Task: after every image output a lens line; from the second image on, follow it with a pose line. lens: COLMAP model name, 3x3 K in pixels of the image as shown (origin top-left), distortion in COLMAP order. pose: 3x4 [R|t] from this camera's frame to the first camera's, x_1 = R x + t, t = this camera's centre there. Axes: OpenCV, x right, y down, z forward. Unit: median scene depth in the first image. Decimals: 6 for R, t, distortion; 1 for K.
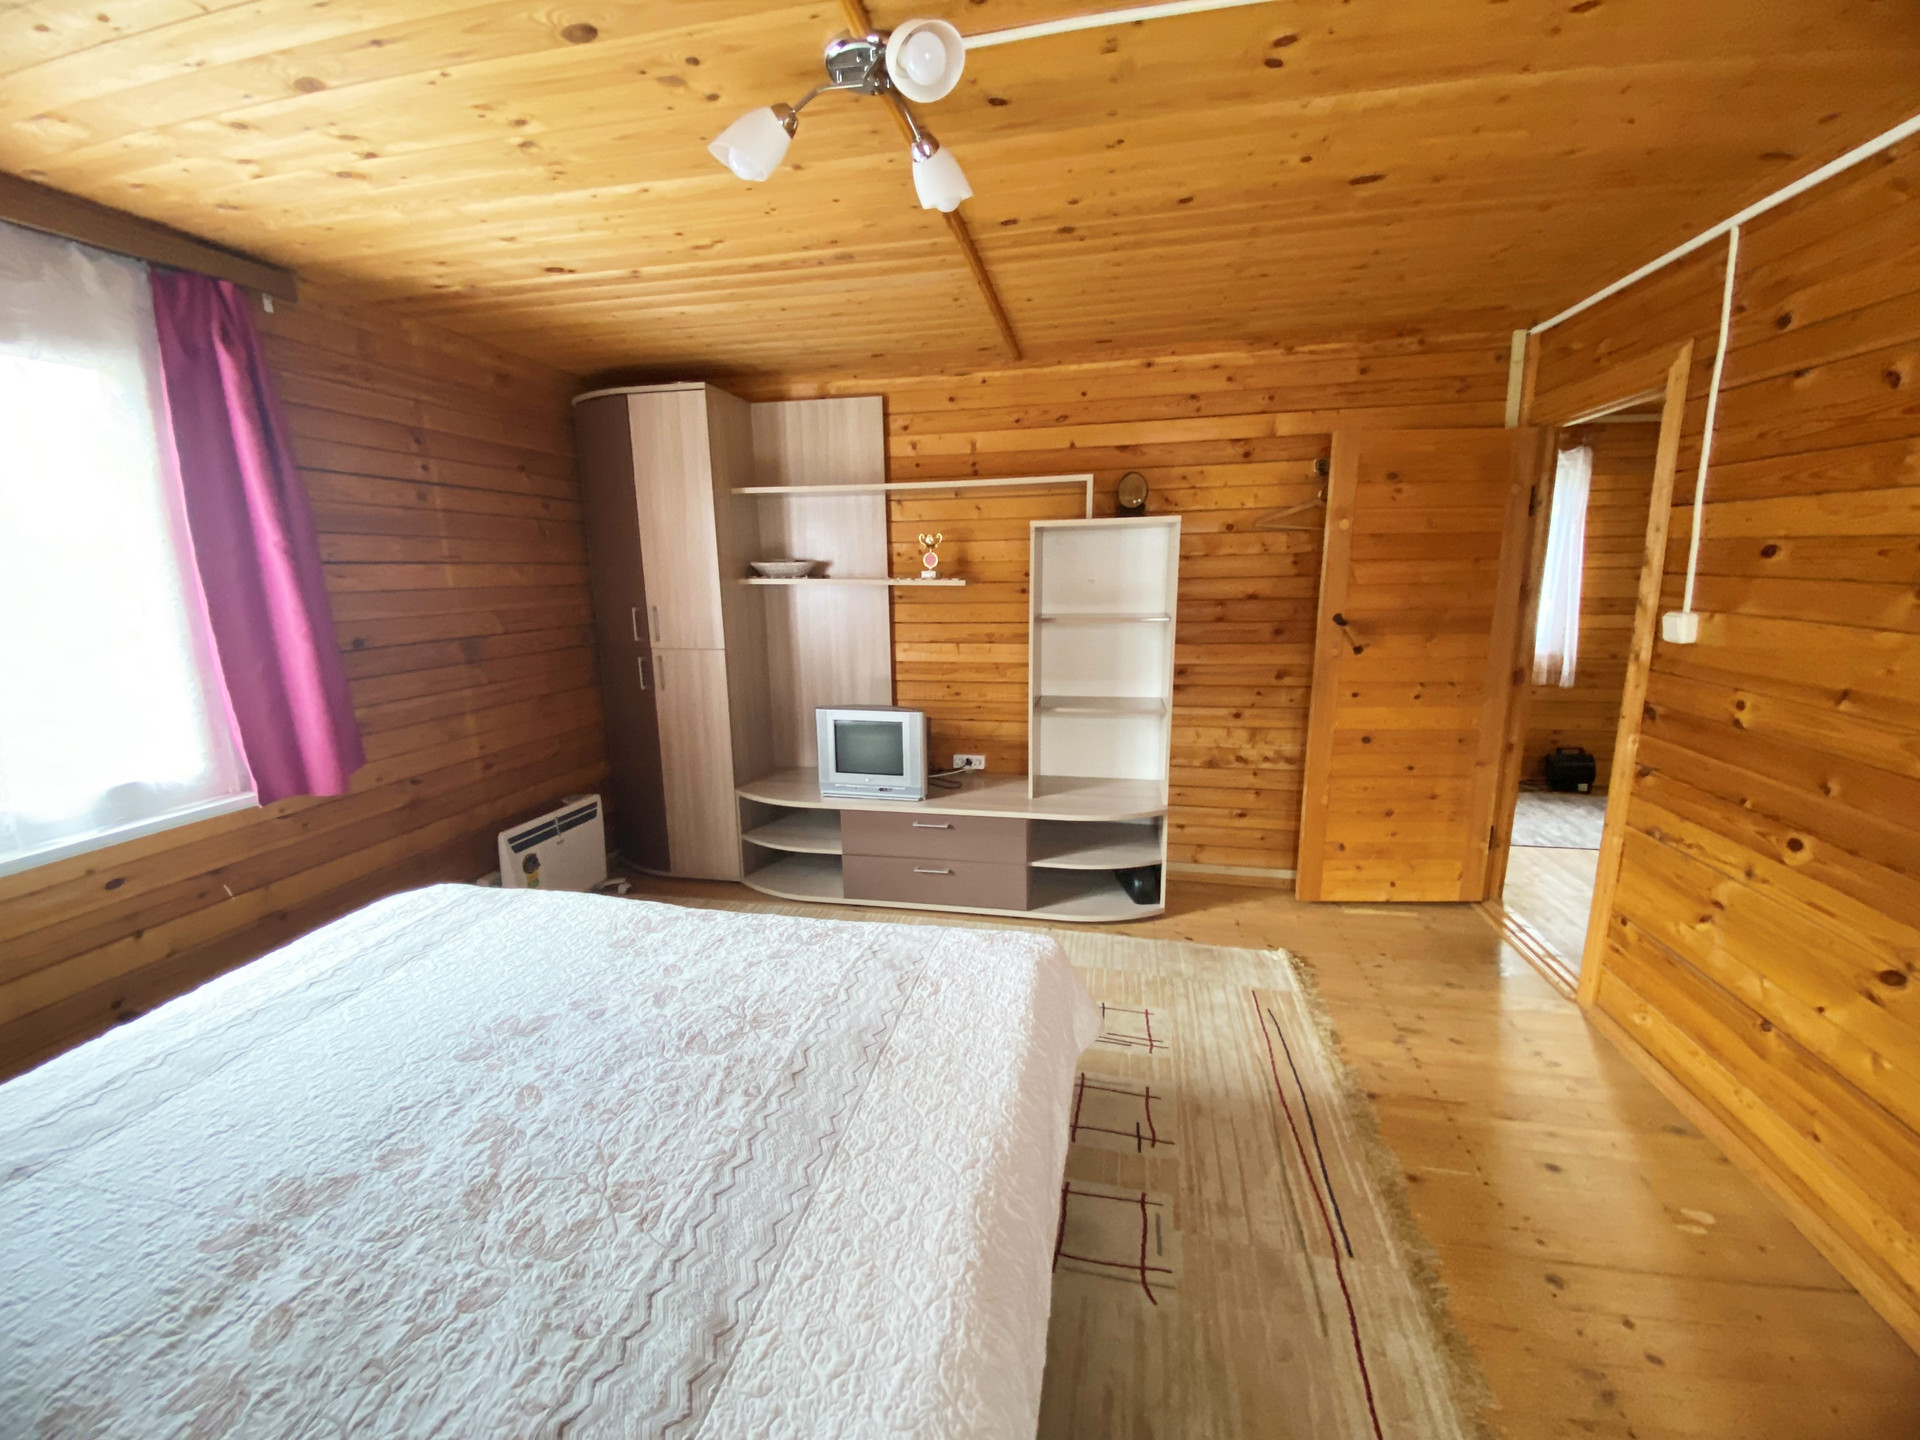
lens RADIAL K [[767.2, 0, 960.0], [0, 767.2, 720.0], [0, 0, 1]] dist [0.055855, -0.042513]
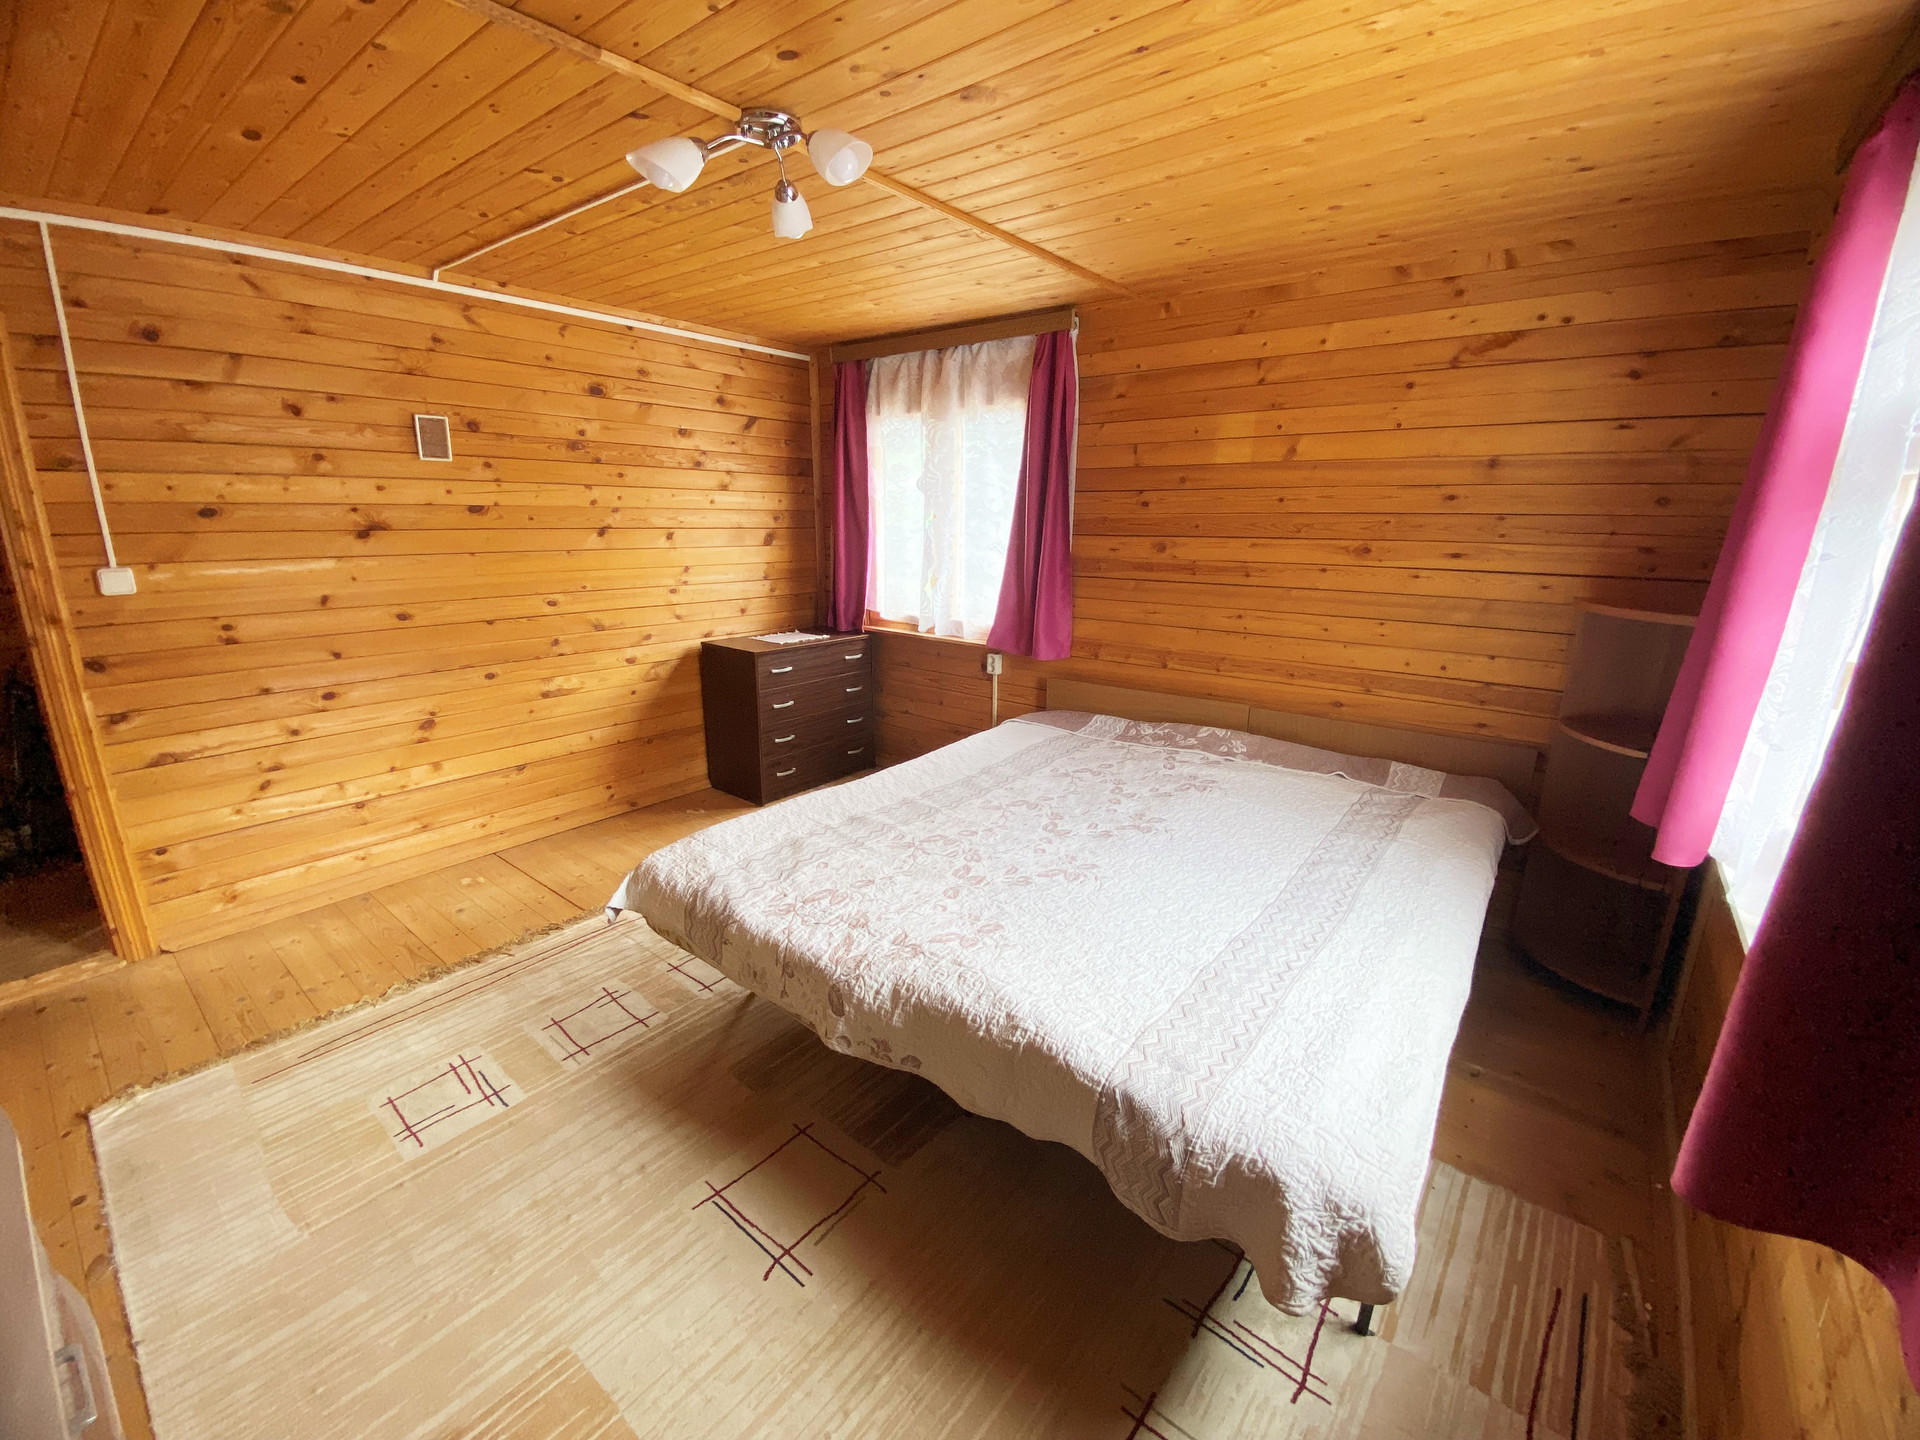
lens RADIAL K [[785.1, 0, 961.9], [0, 785.1, 720.4], [0, 0, 1]] dist [0.018822, -0.021890]
pose [[-0.891325, -0.112034, 0.439303, -0.449966], [0.090133, 0.905853, 0.413892, -0.191990], [-0.444314, 0.408509, -0.797312, 0.944573]]
